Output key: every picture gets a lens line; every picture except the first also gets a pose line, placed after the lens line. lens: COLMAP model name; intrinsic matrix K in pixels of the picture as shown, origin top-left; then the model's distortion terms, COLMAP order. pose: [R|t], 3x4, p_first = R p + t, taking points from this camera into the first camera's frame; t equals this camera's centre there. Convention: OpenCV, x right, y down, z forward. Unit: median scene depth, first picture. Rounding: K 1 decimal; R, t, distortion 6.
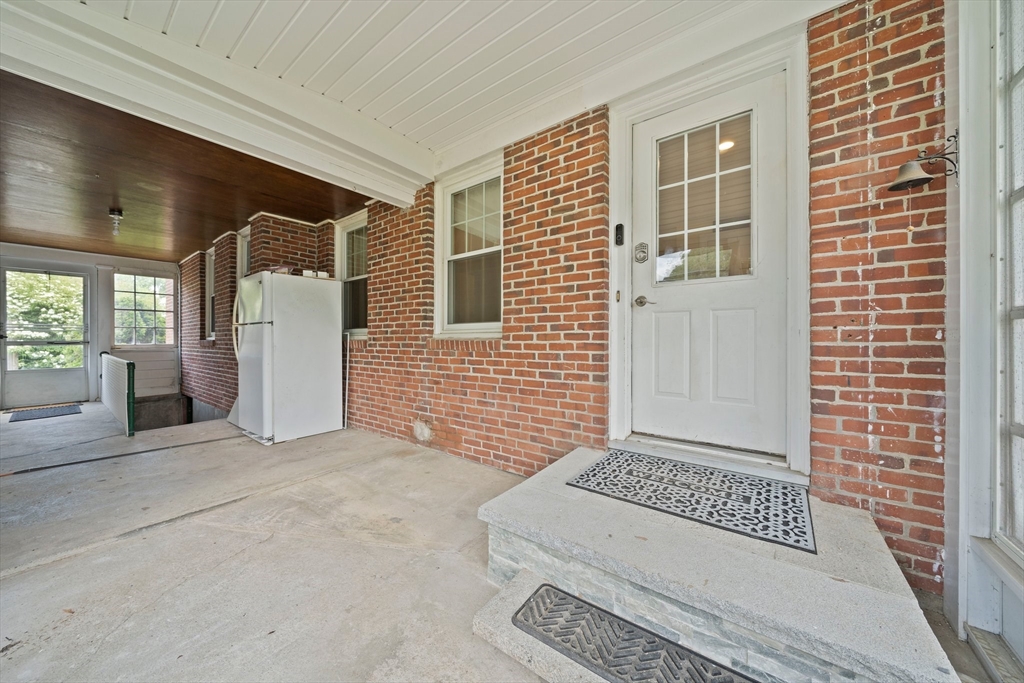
lens RADIAL K [[354.1, 0, 509.4], [0, 354.1, 342.6], [0, 0, 1]] dist [-0.000018, -0.000023]
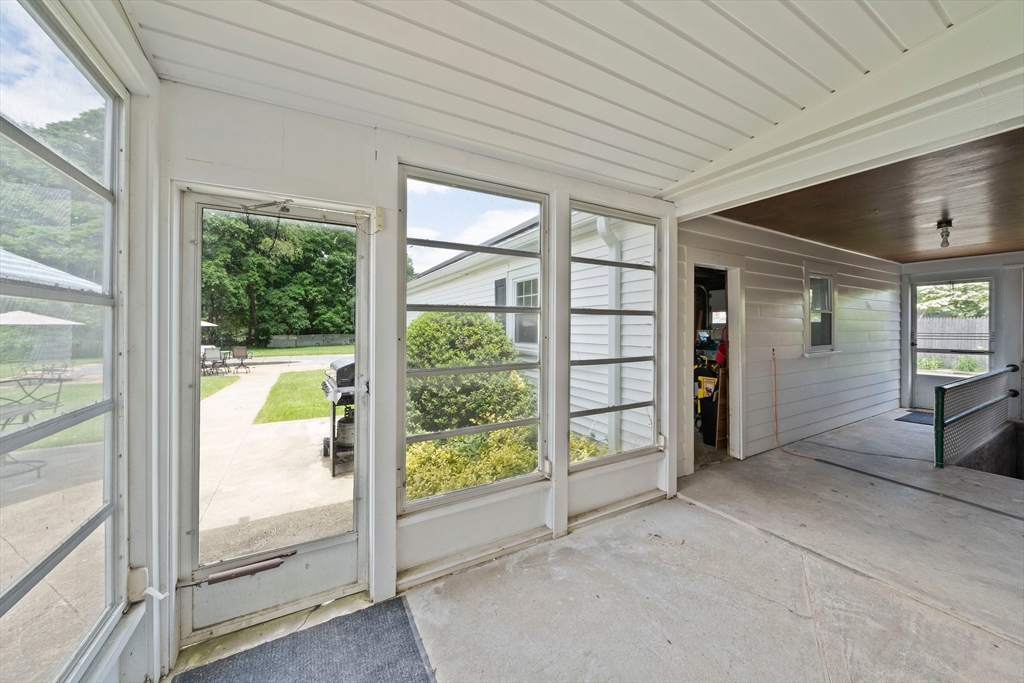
lens RADIAL K [[354.1, 0, 500.3], [0, 354.1, 323.4], [0, 0, 1]] dist [-0.000018, -0.000023]
pose [[-0.406732, -0.004609, -0.913536, 0.430061], [-0.005204, 0.999983, -0.002728, -0.181060], [0.913533, 0.003645, -0.406749, 0.566451]]
